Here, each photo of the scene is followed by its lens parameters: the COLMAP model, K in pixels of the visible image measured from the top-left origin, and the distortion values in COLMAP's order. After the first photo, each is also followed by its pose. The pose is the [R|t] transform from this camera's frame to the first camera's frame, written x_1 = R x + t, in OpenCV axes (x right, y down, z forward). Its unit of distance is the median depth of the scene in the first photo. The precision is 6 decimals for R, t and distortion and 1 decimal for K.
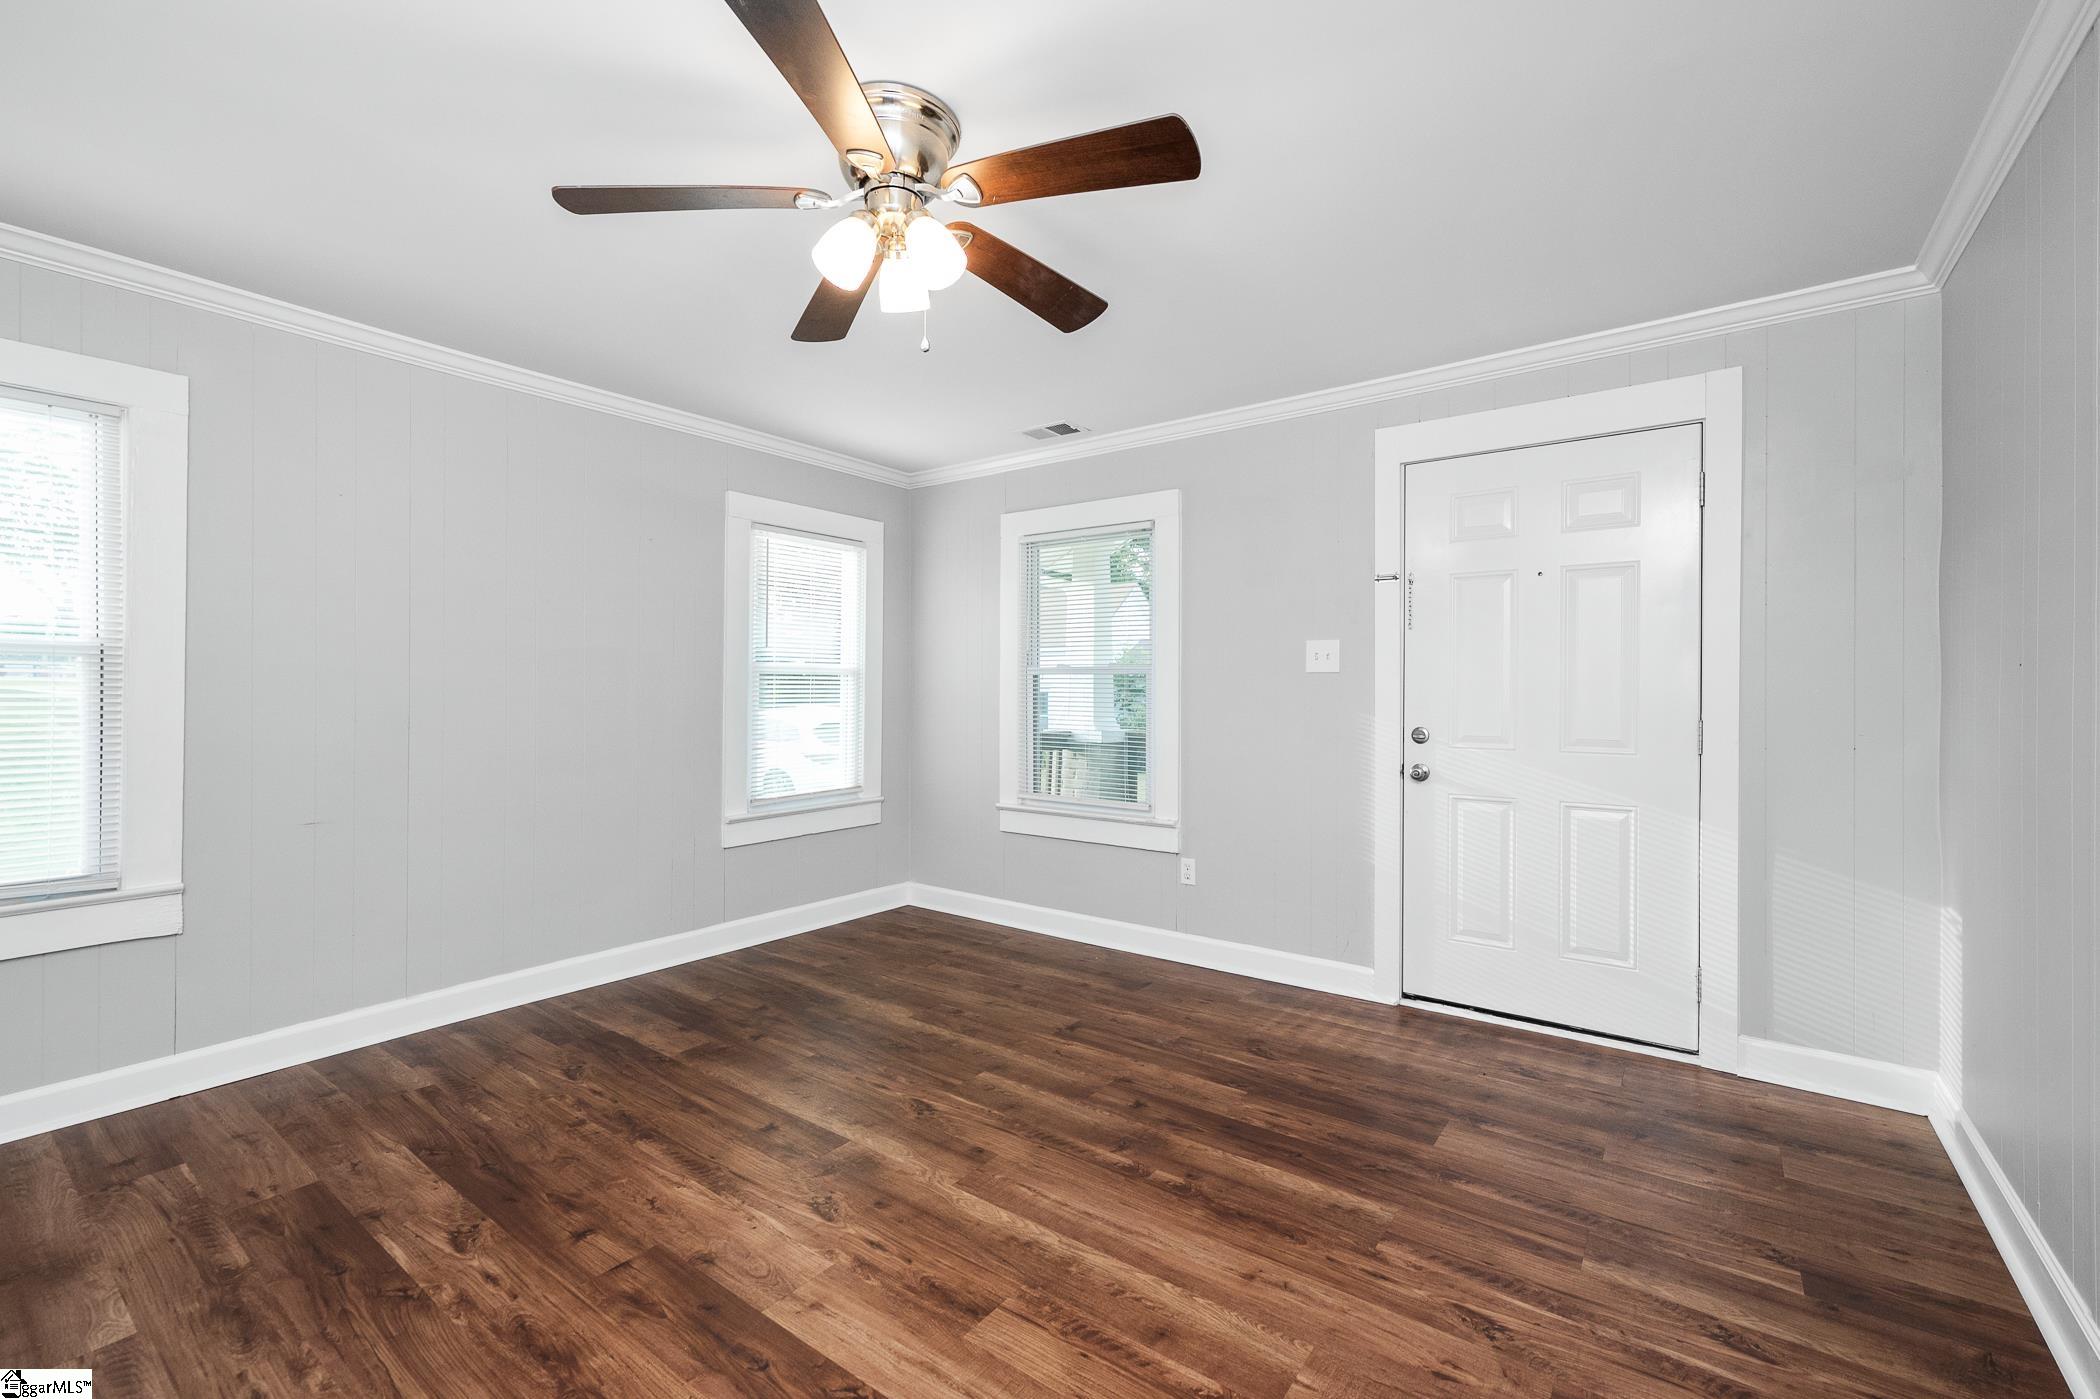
lens RADIAL K [[884.1, 0, 1045.5], [0, 884.1, 700.3], [0, 0, 1]] dist [-0.002529, -0.000061]
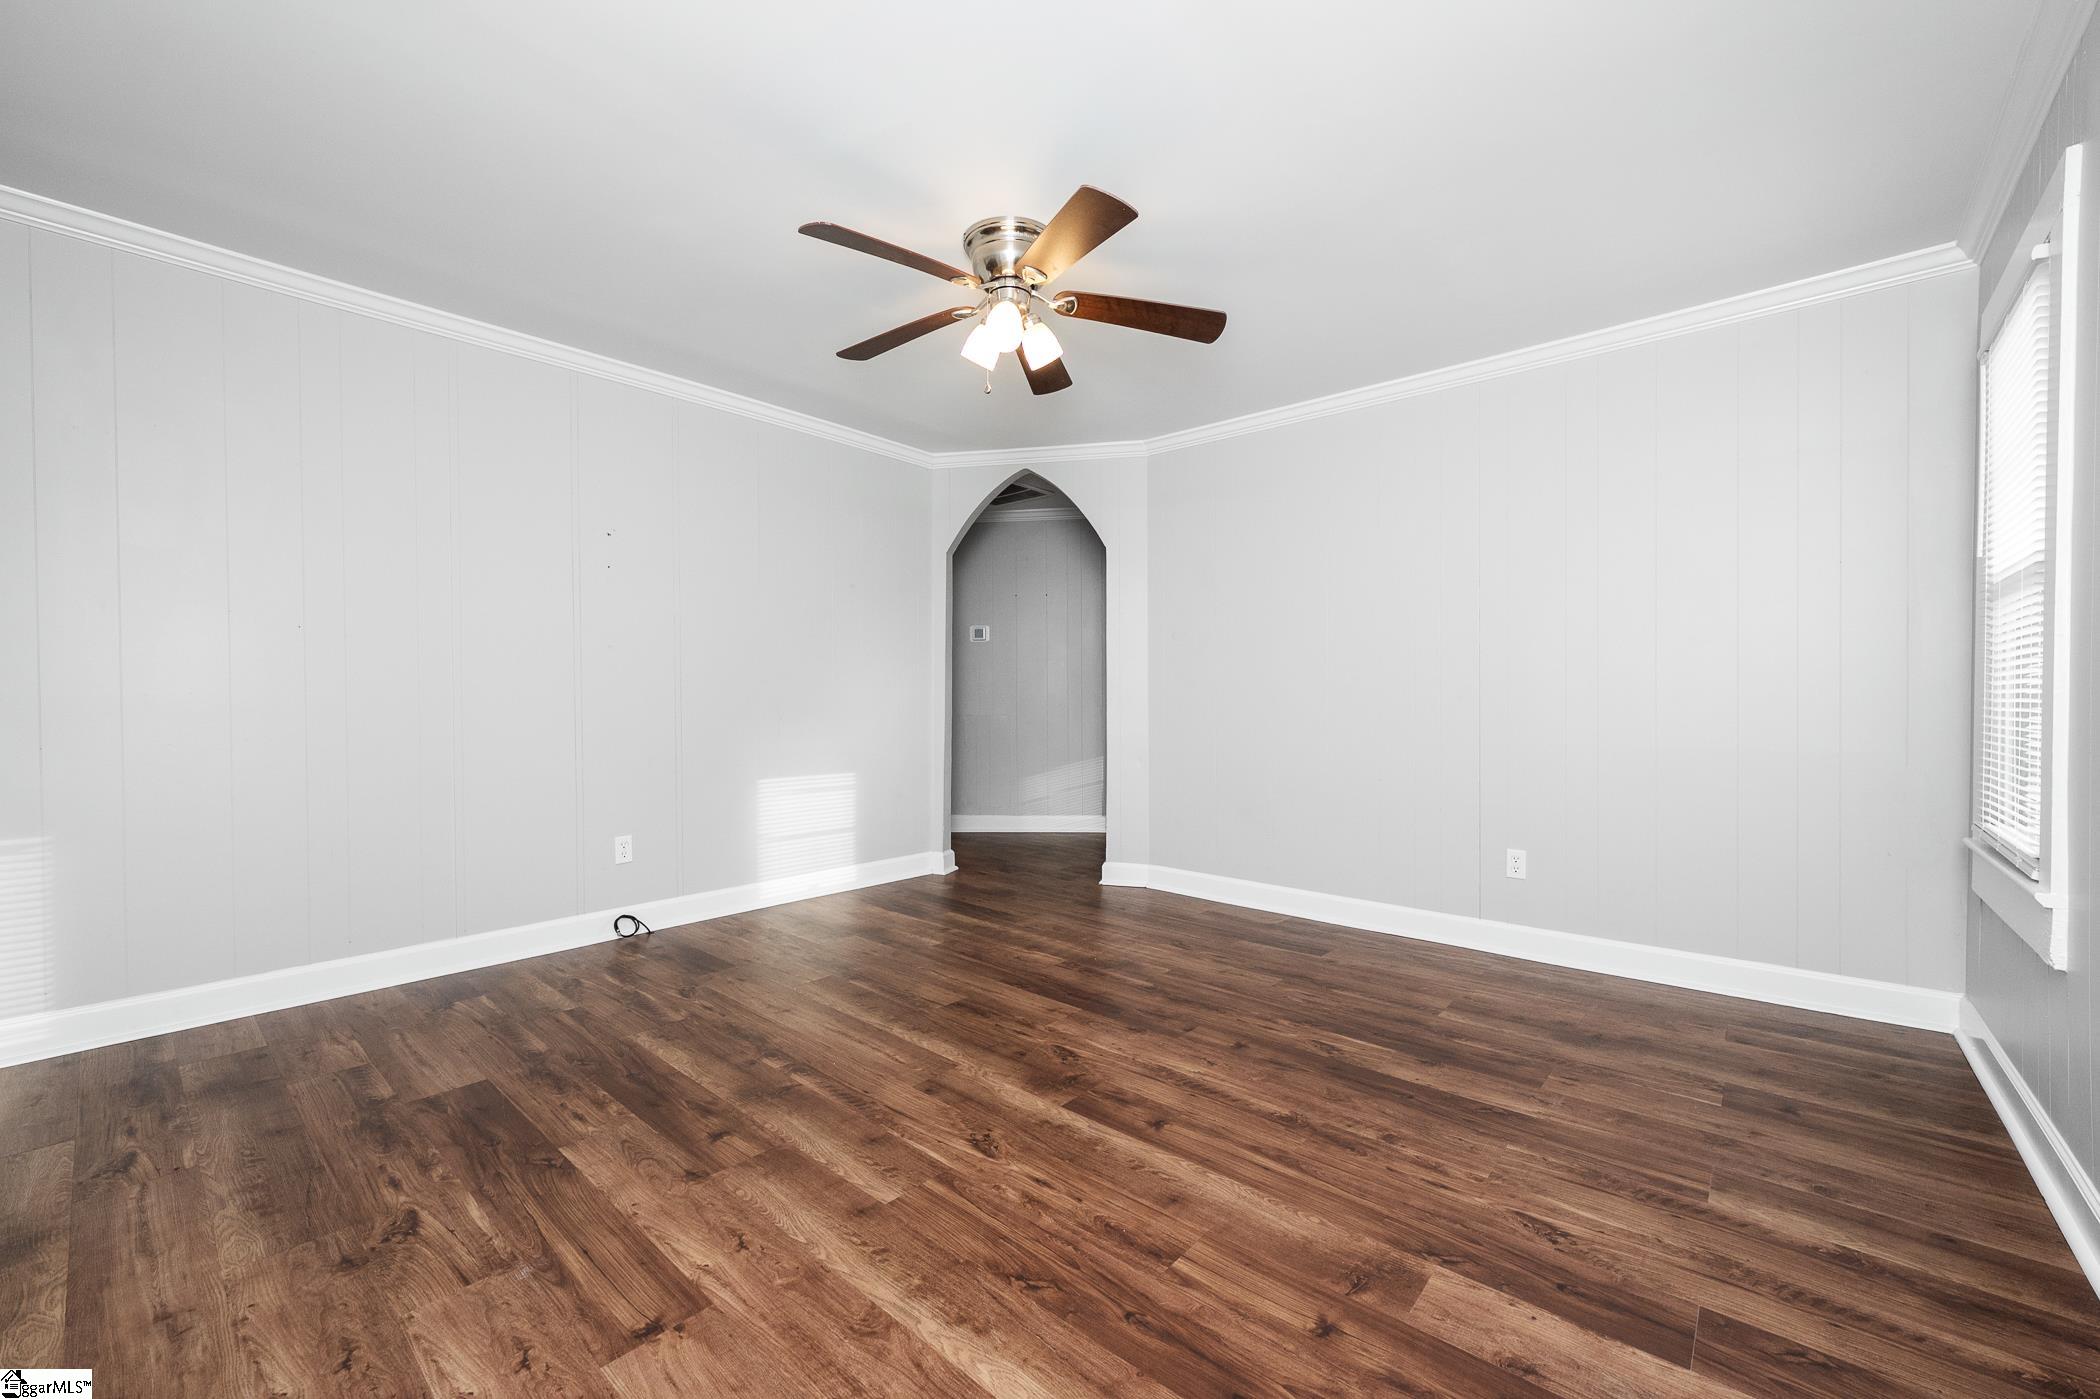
lens RADIAL K [[831.1, 0, 1048.4], [0, 831.1, 698.9], [0, 0, 1]] dist [-0.000012, -0.000067]
pose [[-0.996731, -0.003729, 0.080706, -0.261234], [-0.003035, 0.999957, 0.008728, 0.052958], [-0.080735, 0.008455, -0.996700, 1.772487]]
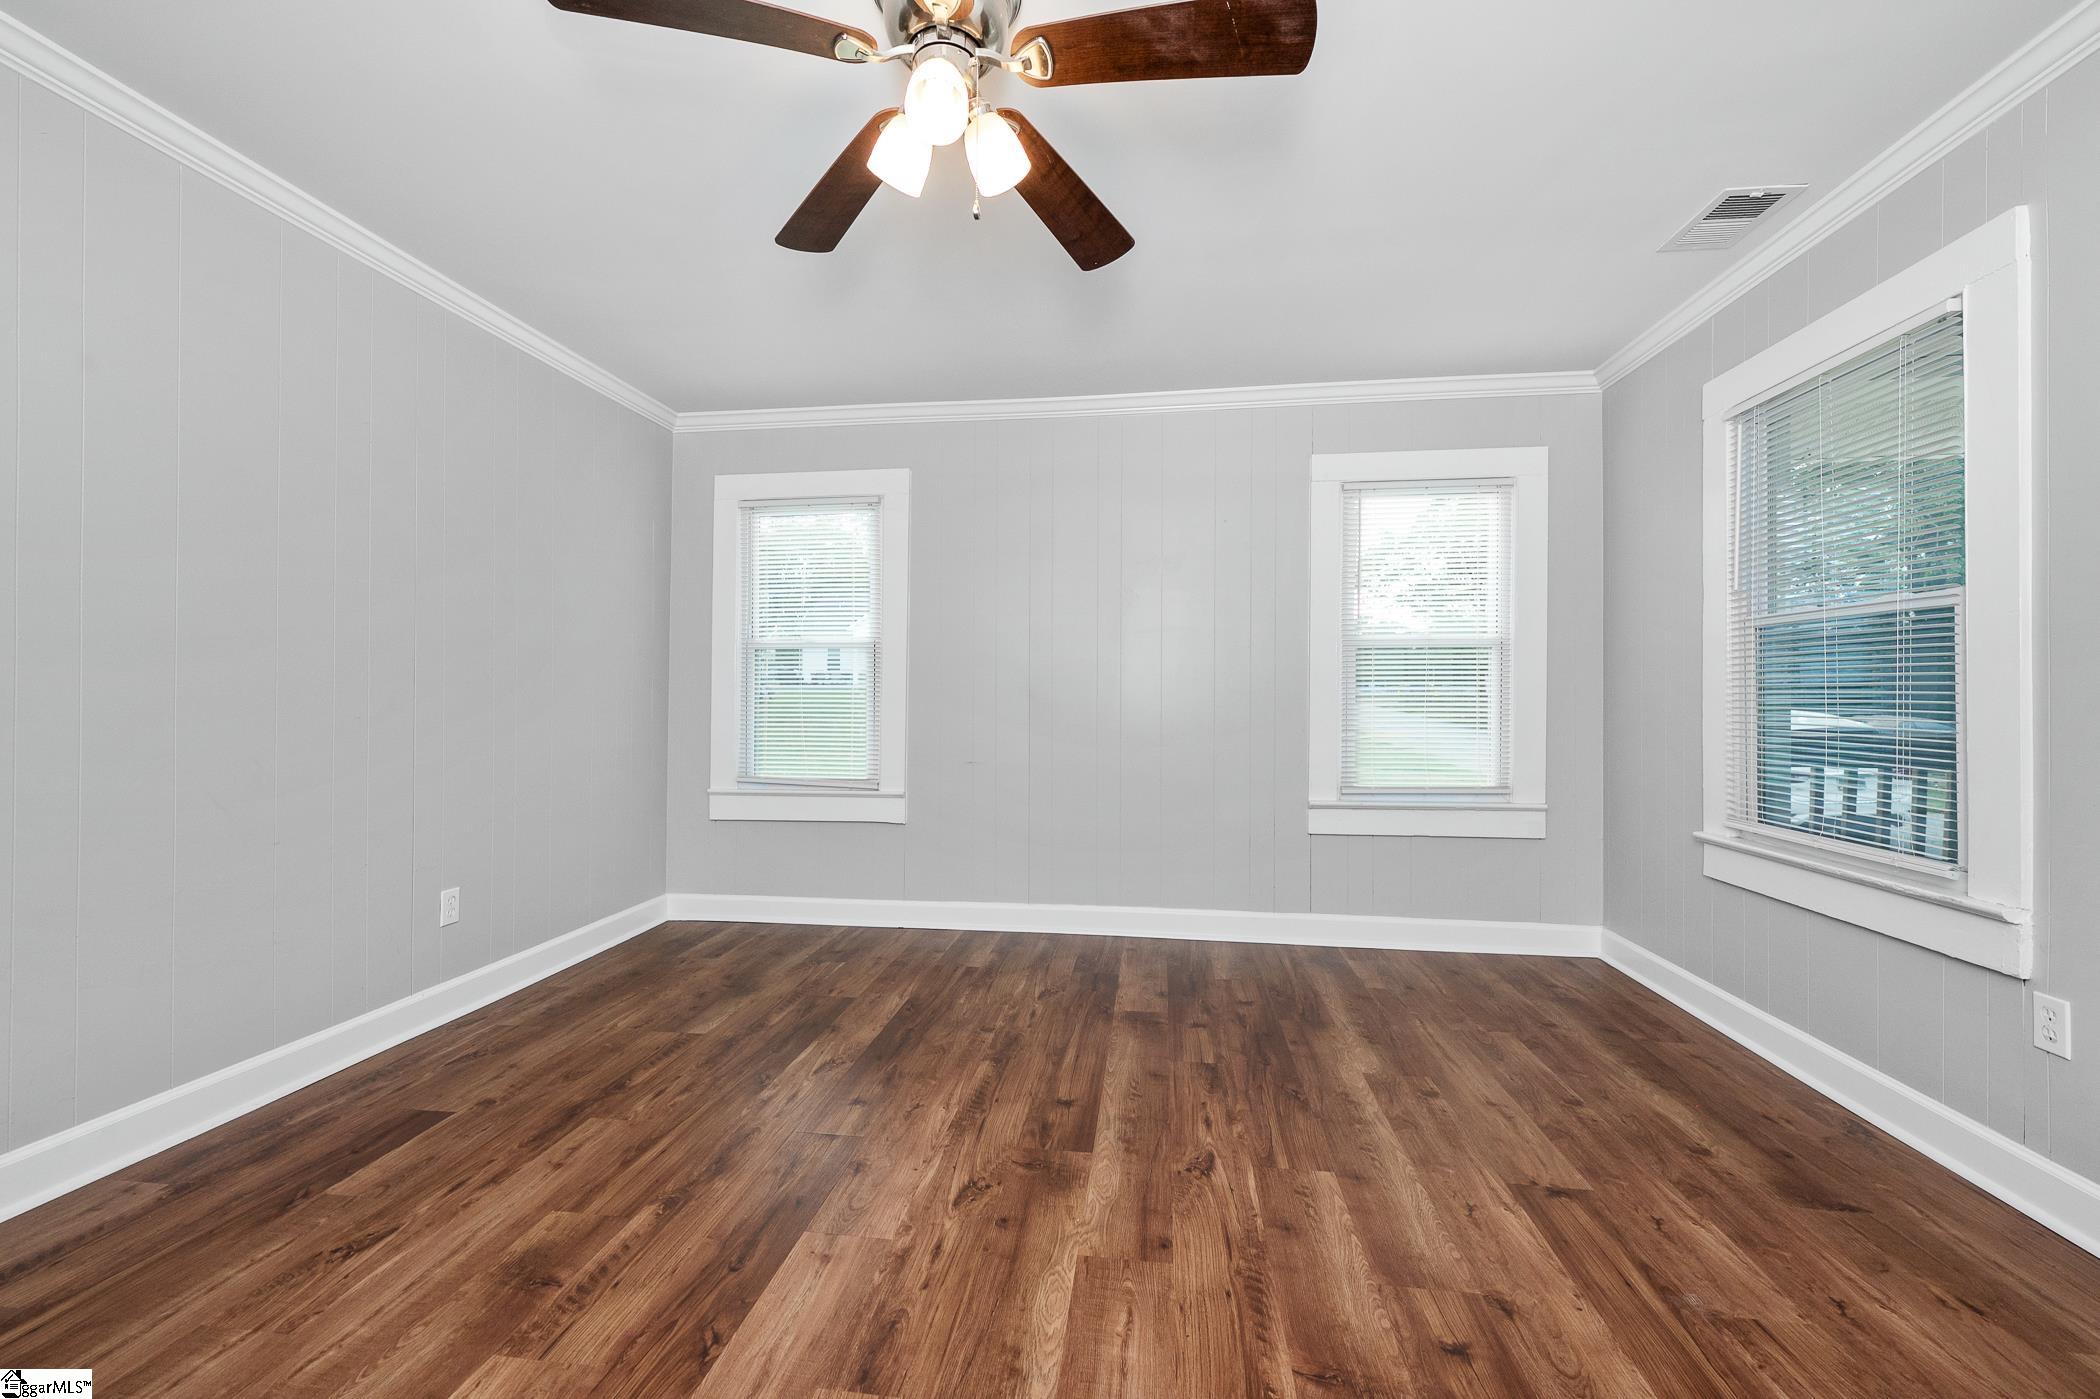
lens RADIAL K [[831.1, 0, 1048.4], [0, 831.1, 698.9], [0, 0, 1]] dist [-0.000012, -0.000067]
pose [[0.483634, -0.001134, -0.875270, 0.452844], [-0.009957, 0.999927, -0.006798, 0.051287], [0.875214, 0.012003, 0.483587, 0.525801]]
